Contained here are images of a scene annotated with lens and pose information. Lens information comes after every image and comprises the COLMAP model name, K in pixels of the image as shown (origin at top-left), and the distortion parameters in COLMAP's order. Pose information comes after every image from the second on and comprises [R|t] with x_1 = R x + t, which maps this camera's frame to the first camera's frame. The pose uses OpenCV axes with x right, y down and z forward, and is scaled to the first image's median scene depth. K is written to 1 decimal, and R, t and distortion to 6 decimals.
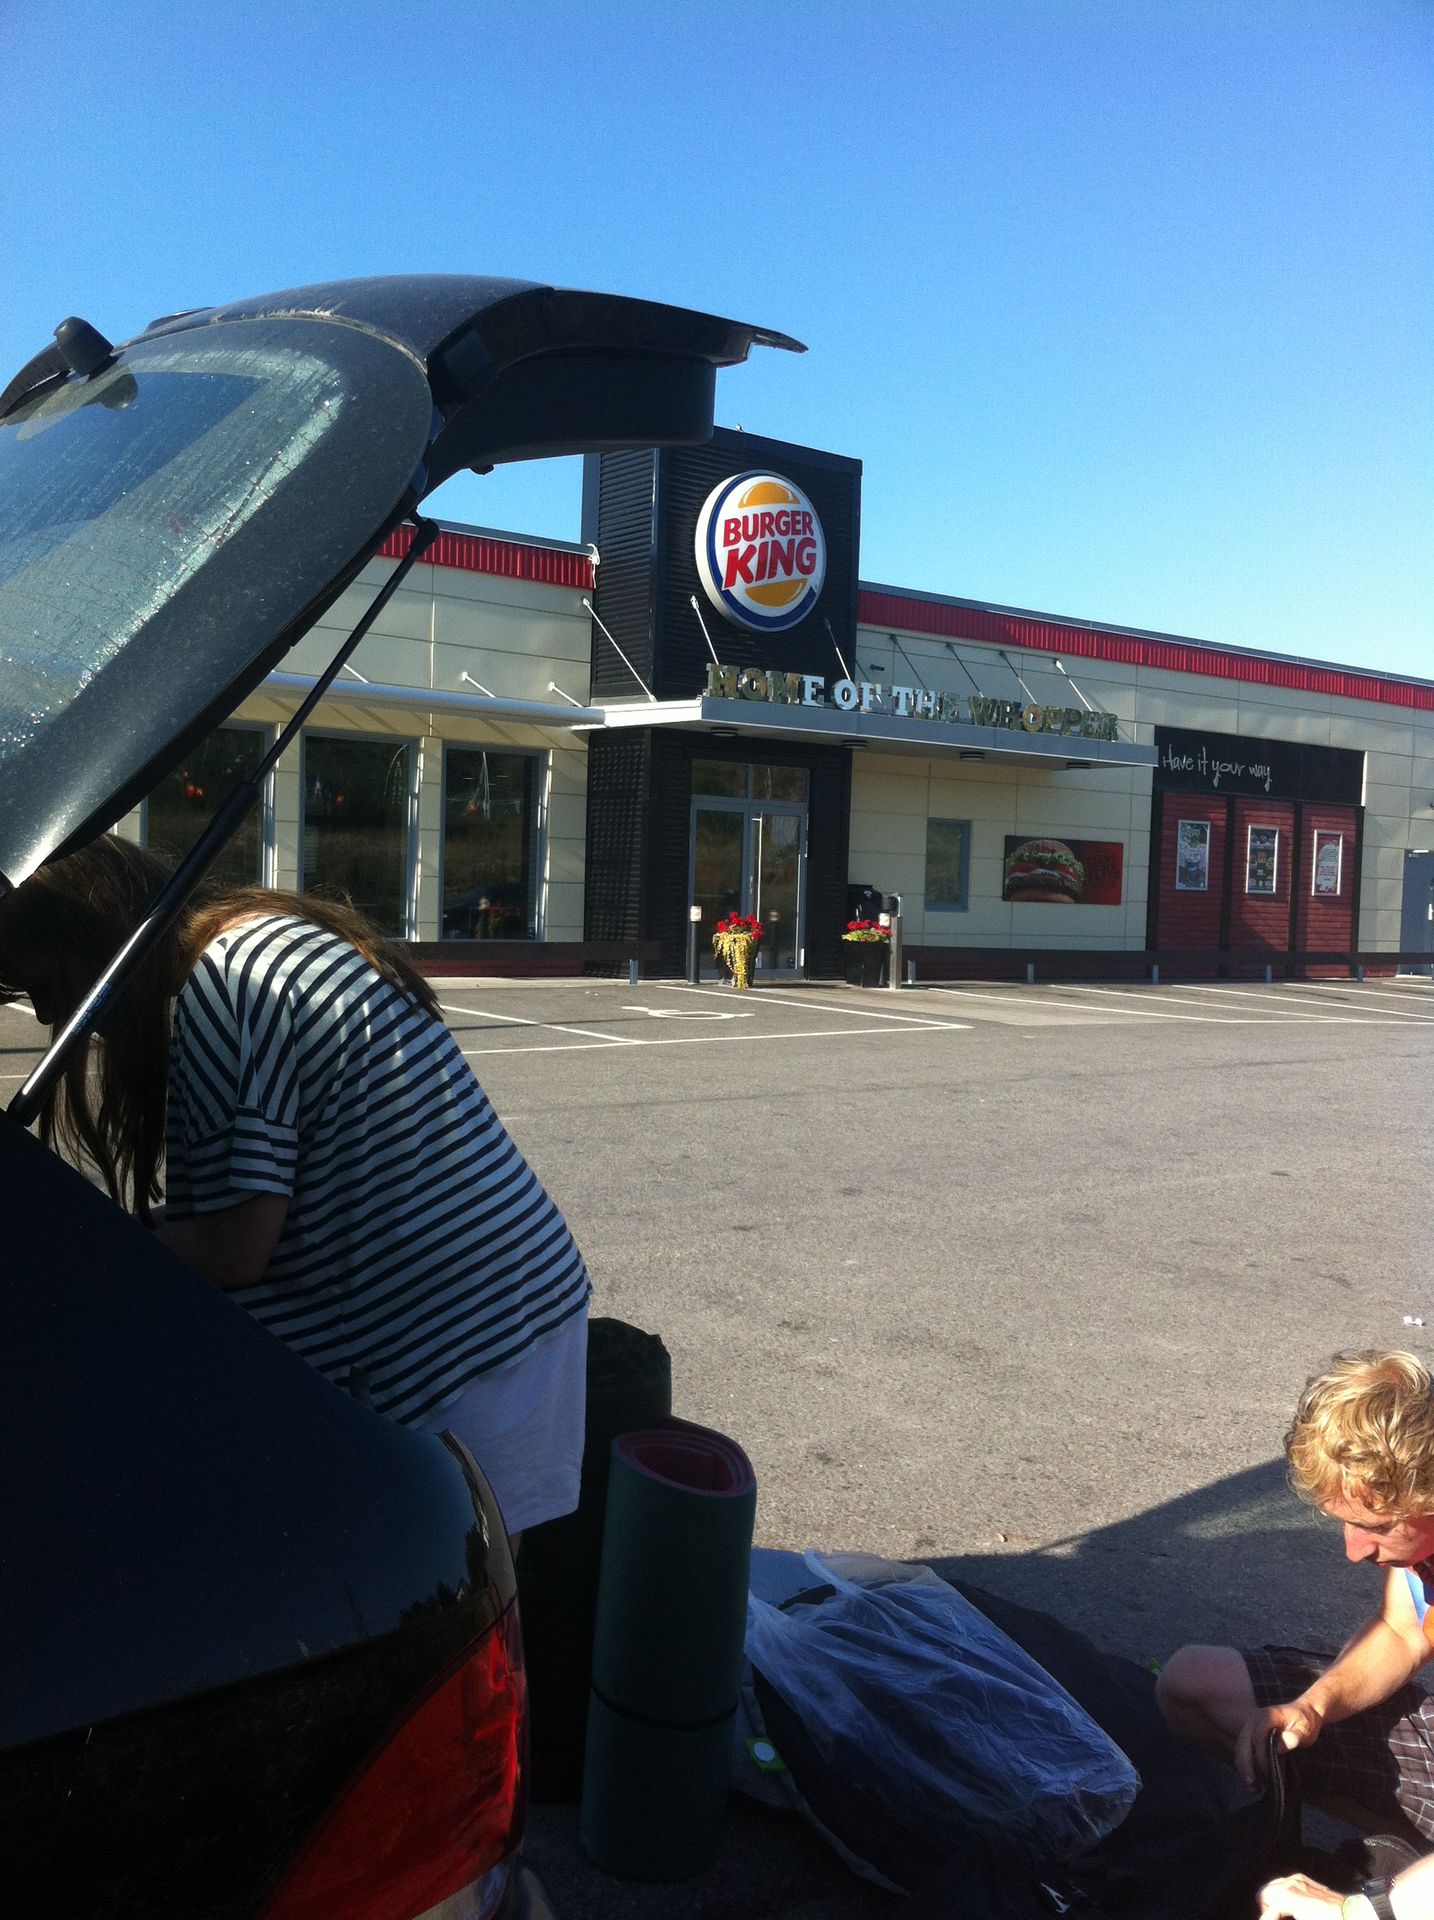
lens RADIAL K [[1922.3, 0, 621.9], [0, 1922.3, 941.7], [0, 0, 1]] dist [0.069545, -0.000338]
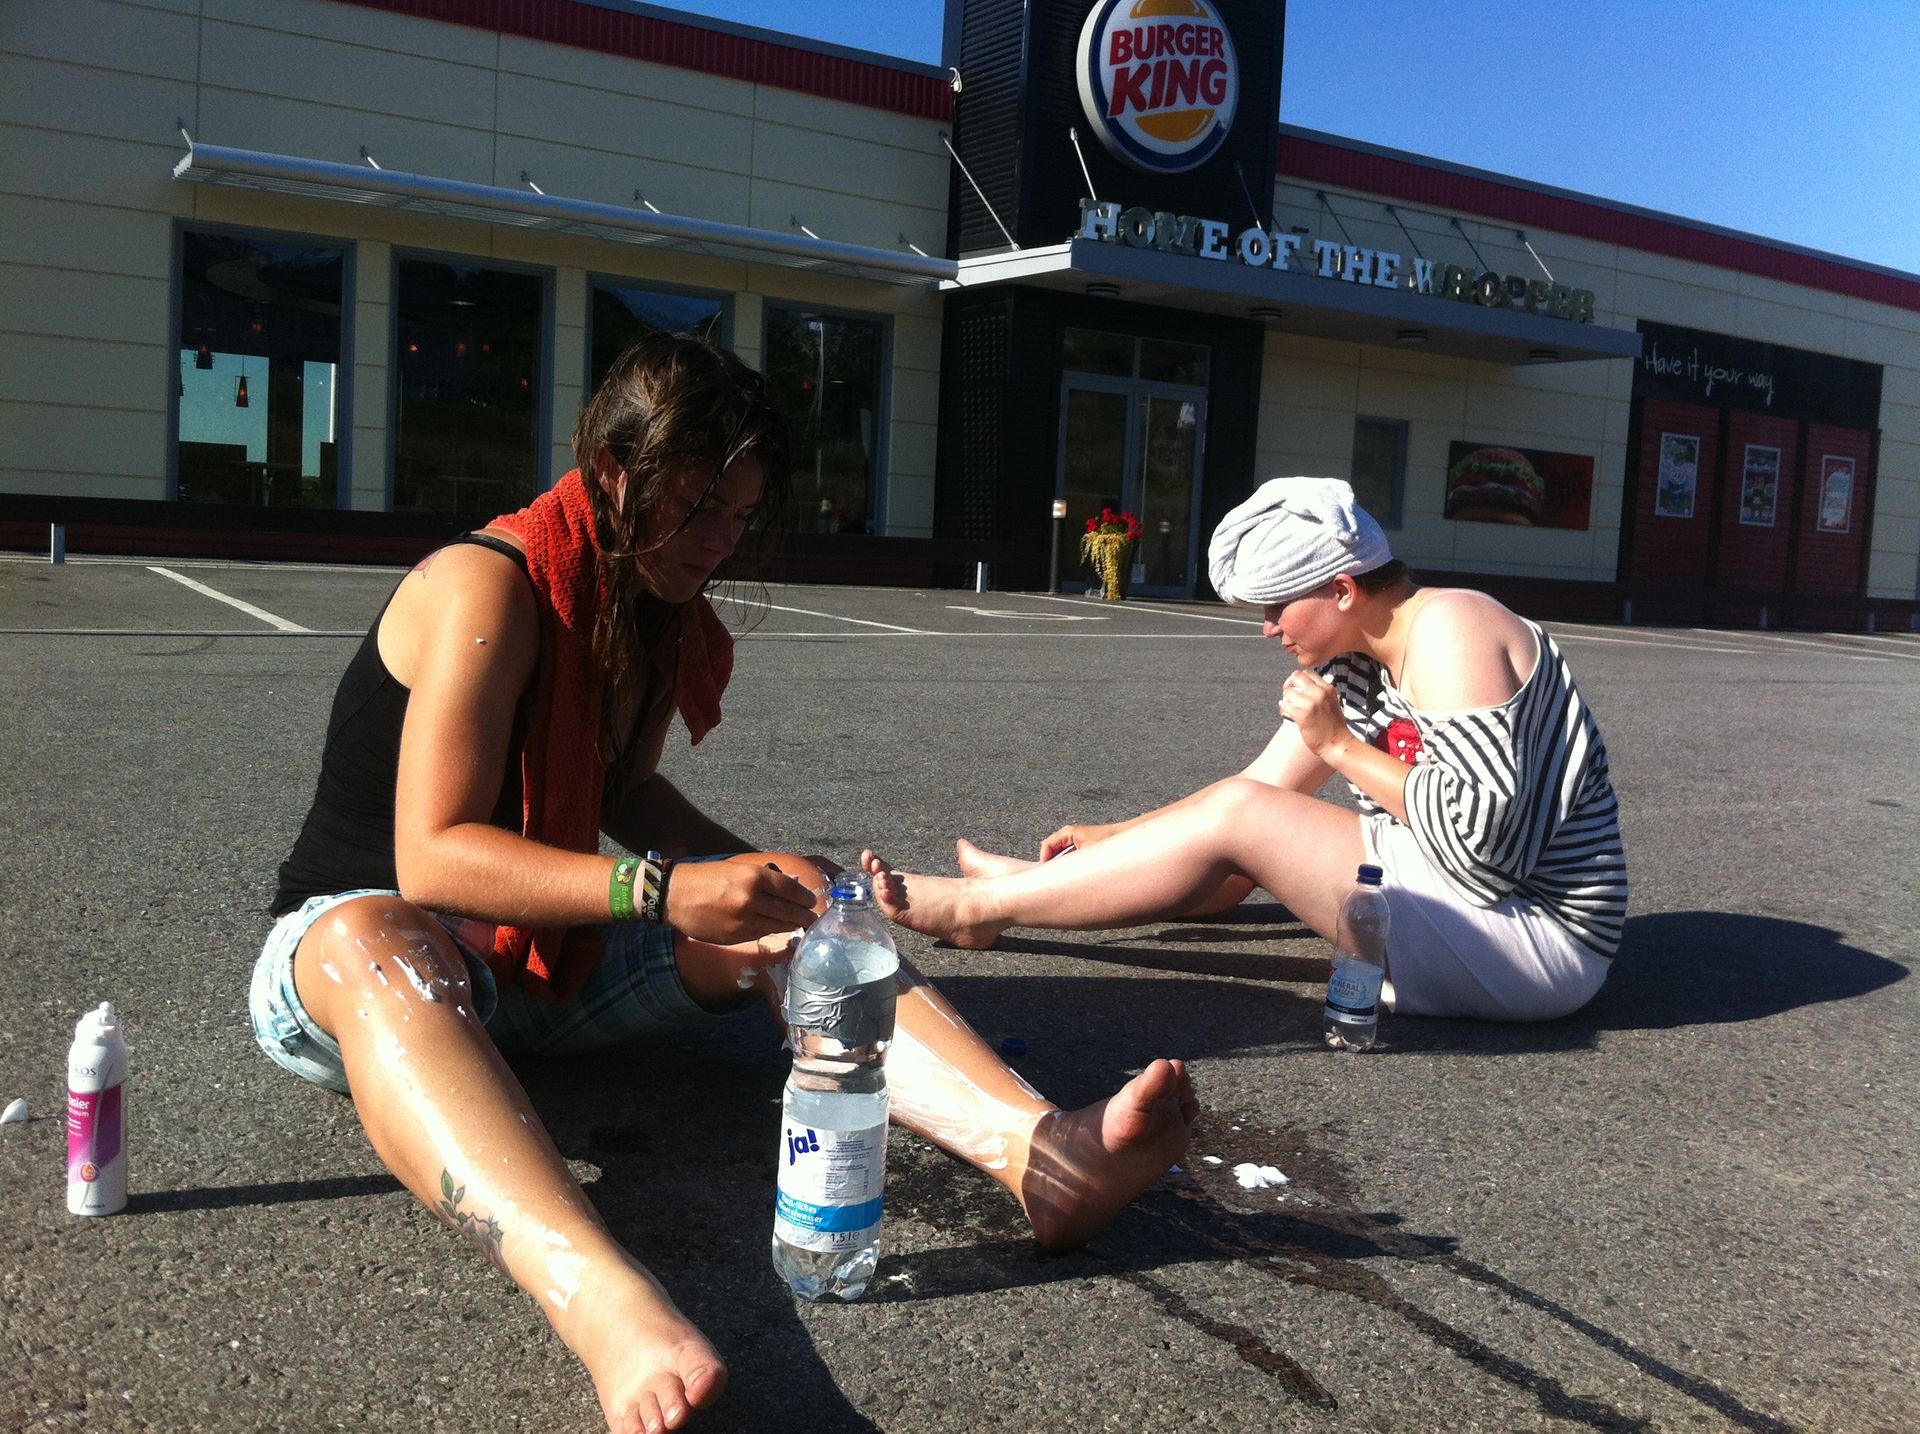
lens RADIAL K [[1696.0, 0, 906.5], [0, 1696.0, 712.1], [0, 0, 1]] dist [0.065114, -0.184919]
pose [[0.992708, 0.030973, -0.116501, 0.058891], [-0.026330, 0.998805, 0.041185, 0.042980], [0.117637, -0.037817, 0.992336, 0.252402]]
